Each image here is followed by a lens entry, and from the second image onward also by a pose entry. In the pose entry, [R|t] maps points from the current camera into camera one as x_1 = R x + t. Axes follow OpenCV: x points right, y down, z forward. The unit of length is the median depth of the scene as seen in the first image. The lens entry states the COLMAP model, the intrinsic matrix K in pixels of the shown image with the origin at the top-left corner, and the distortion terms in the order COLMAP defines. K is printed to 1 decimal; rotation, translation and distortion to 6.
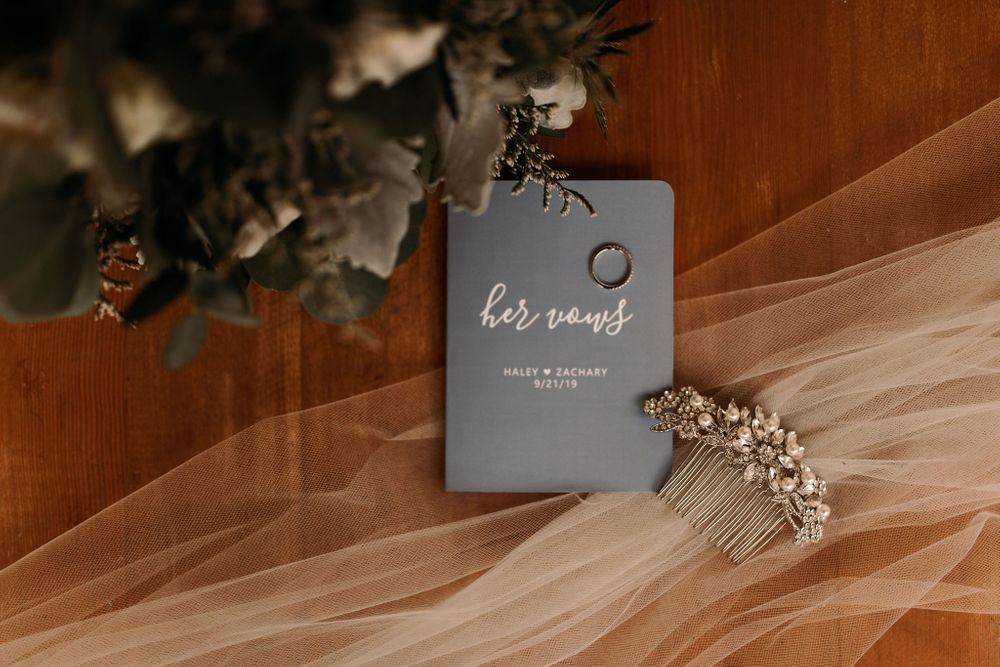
lens RADIAL K [[995.8, 0, 500.0], [0, 995.8, 333.5], [0, 0, 1]] dist [0.002861, -0.002238]
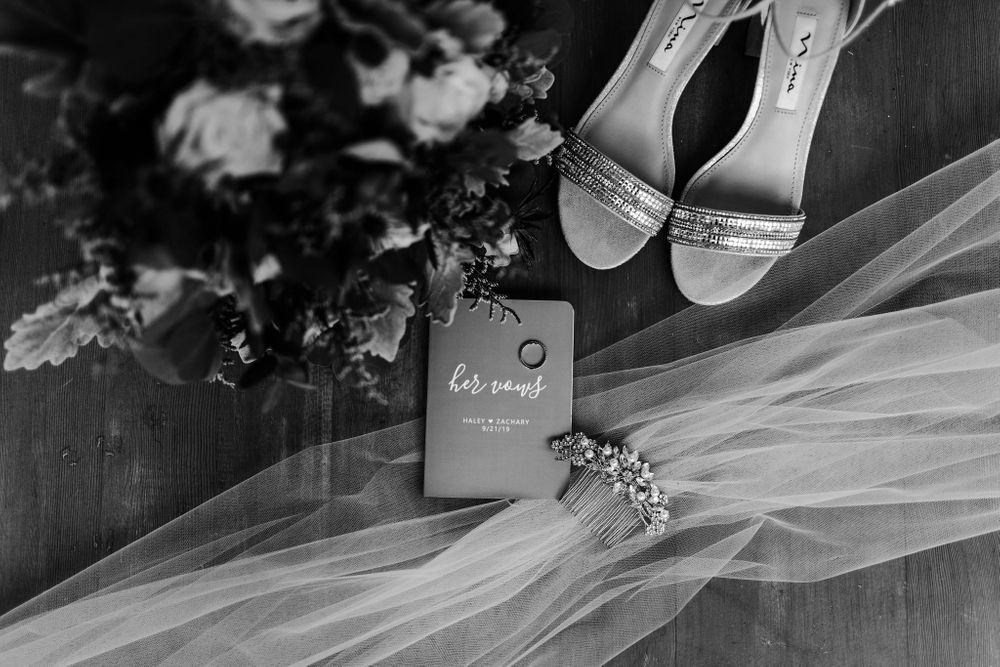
lens RADIAL K [[995.8, 0, 500.0], [0, 995.8, 333.5], [0, 0, 1]] dist [0.002861, -0.002238]
pose [[0.999561, 0.024156, 0.017144, 0.032048], [-0.023260, 0.998446, -0.050645, -0.020115], [-0.018341, 0.050224, 0.998570, -0.573229]]
